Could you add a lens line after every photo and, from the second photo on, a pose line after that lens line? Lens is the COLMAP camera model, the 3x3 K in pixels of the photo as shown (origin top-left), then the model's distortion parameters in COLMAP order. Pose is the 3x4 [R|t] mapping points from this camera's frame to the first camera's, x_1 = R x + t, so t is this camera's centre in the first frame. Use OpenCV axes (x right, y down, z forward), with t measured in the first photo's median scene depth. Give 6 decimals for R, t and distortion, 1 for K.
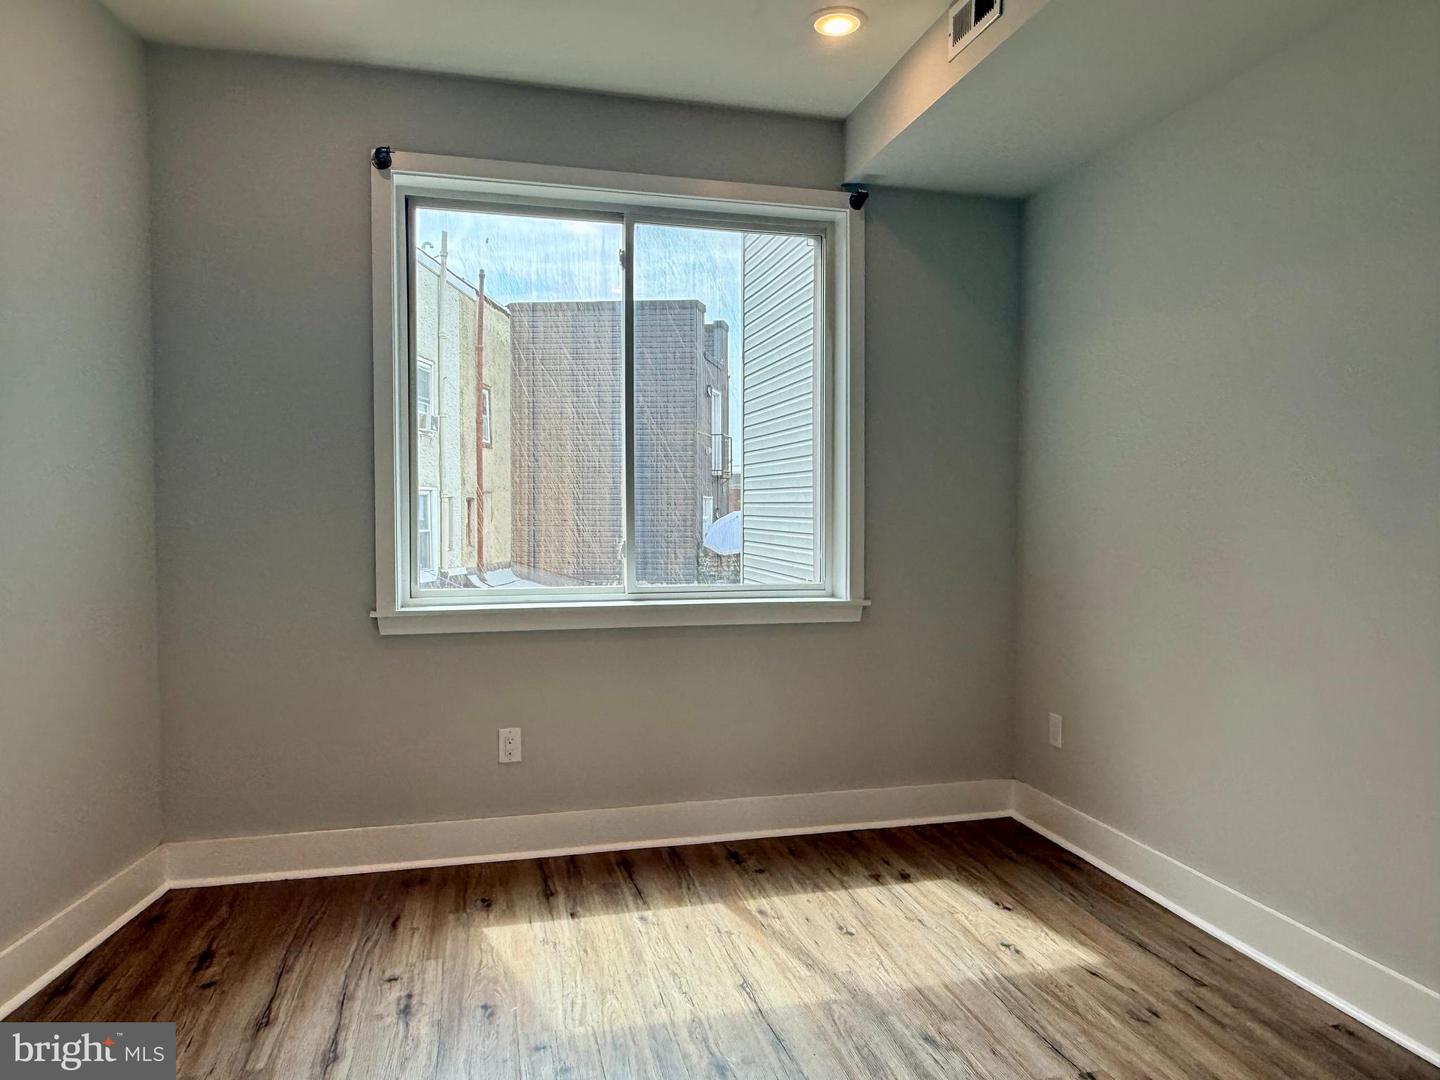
lens RADIAL K [[997.6, 0, 721.9], [0, 997.6, 549.0], [0, 0, 1]] dist [0.043356, -0.033880]
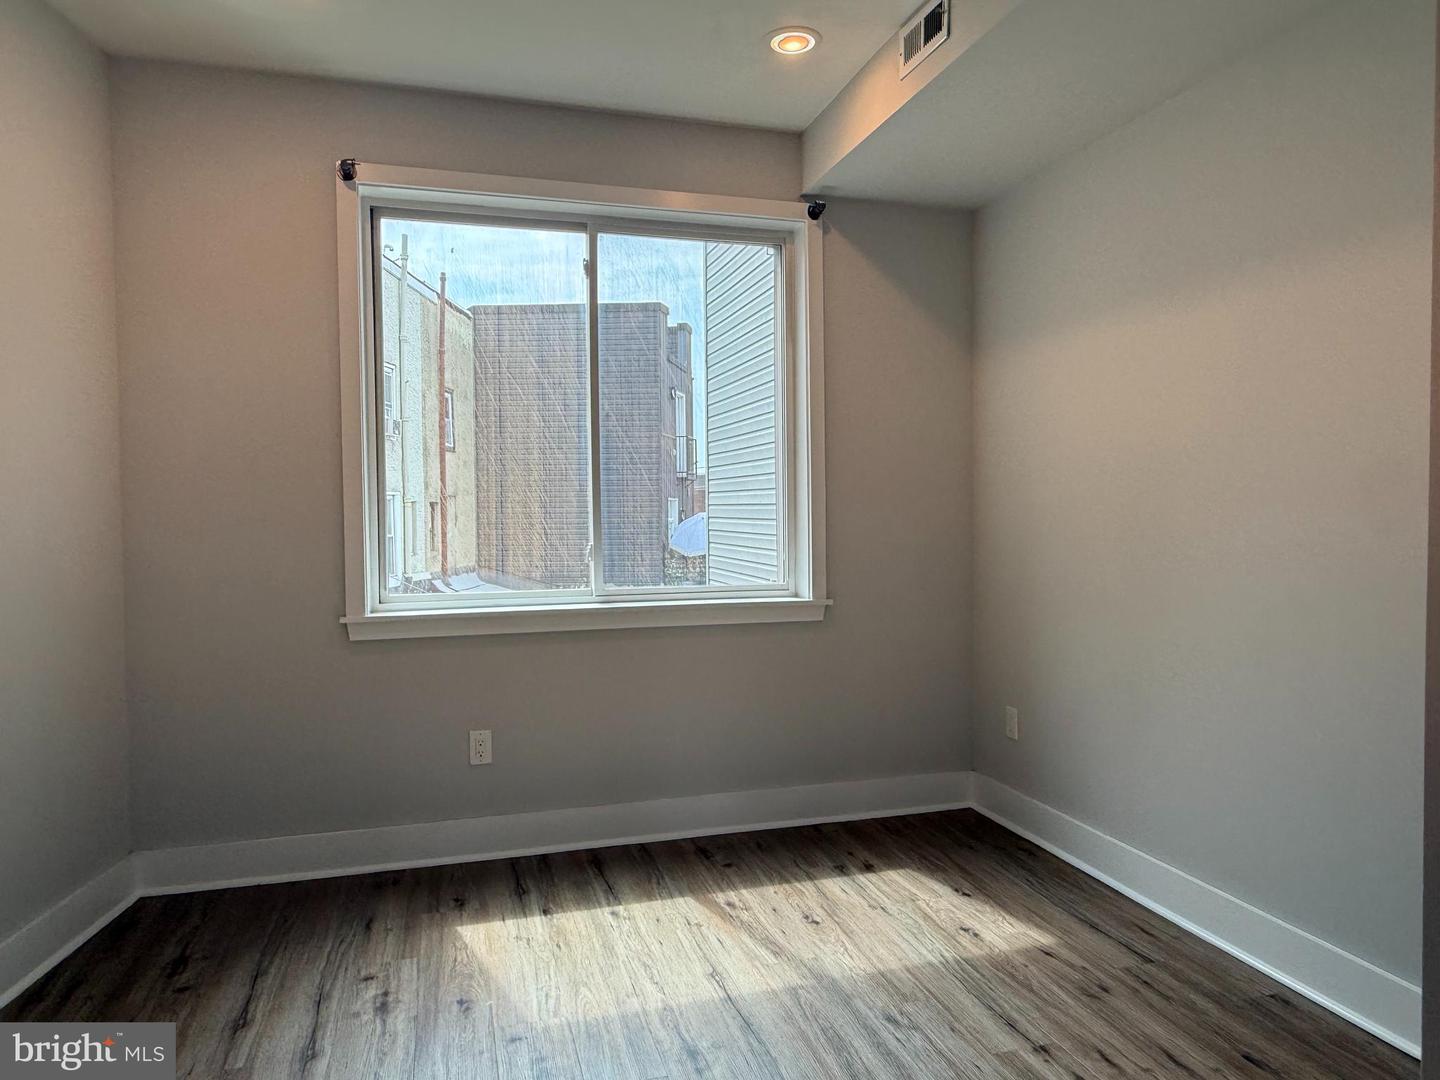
lens RADIAL K [[997.6, 0, 724.2], [0, 997.6, 539.0], [0, 0, 1]] dist [0.043356, -0.033880]
pose [[0.999261, -0.011689, 0.036621, 0.000380], [0.012093, 0.999868, -0.010842, -0.001222], [-0.036489, 0.011277, 0.999270, -0.028693]]
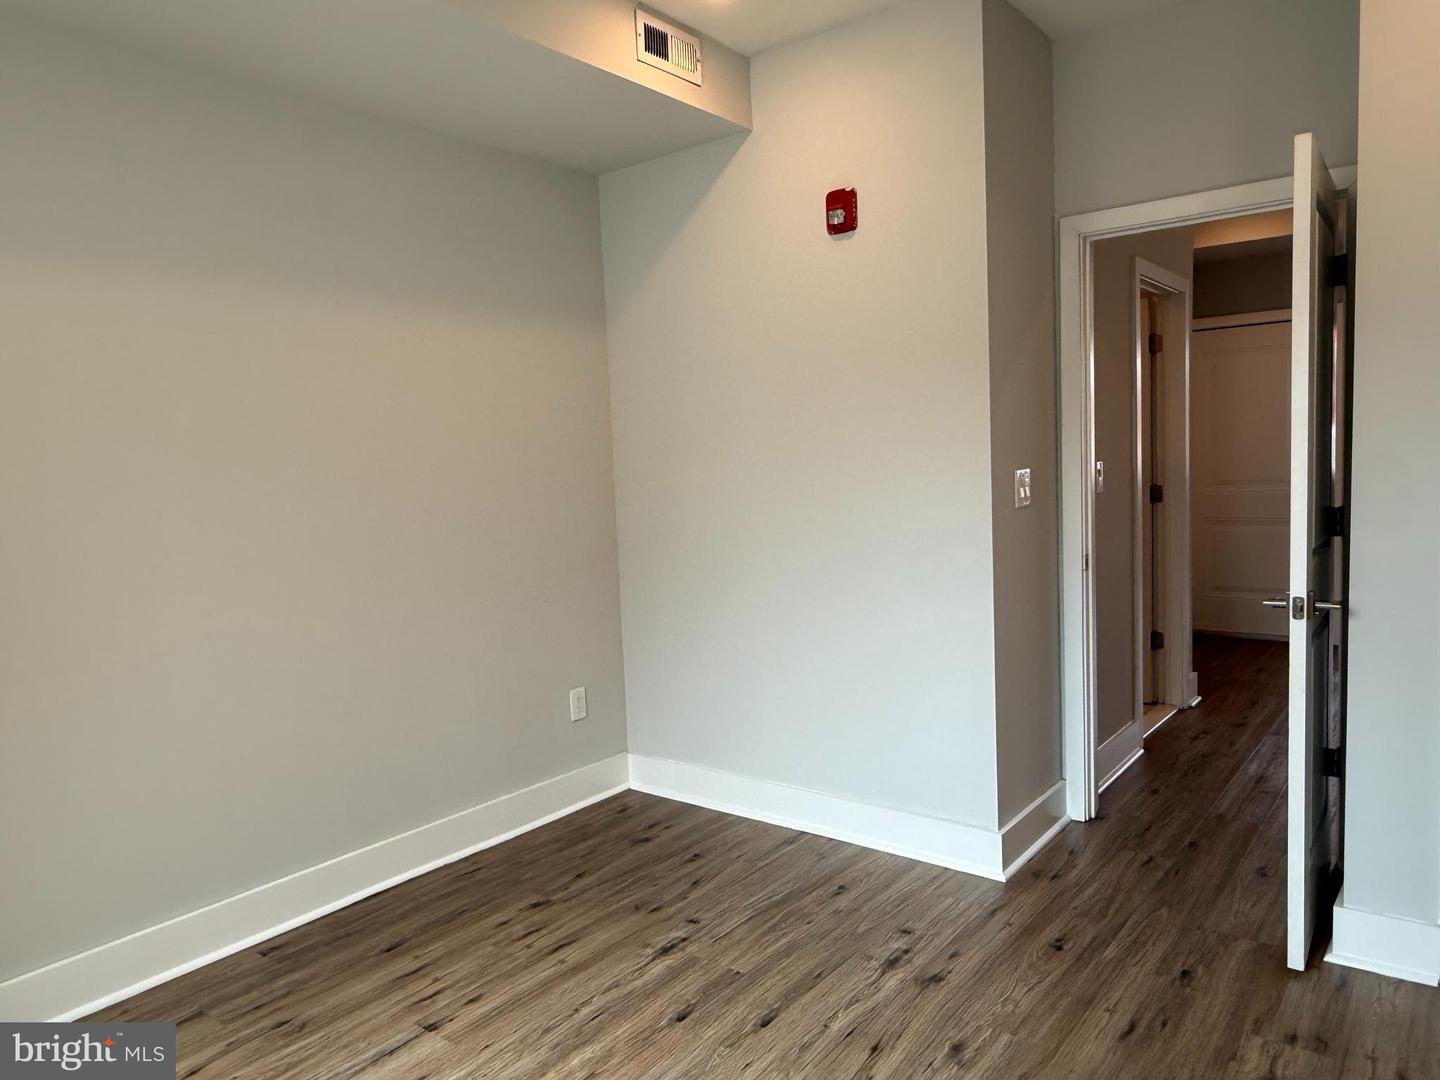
lens RADIAL K [[997.6, 0, 723.5], [0, 997.6, 539.2], [0, 0, 1]] dist [0.043356, -0.033880]
pose [[-0.622694, -0.032493, 0.781790, -0.417716], [0.079519, 0.991337, 0.104538, -0.052163], [-0.778414, 0.127262, -0.614716, 0.860762]]
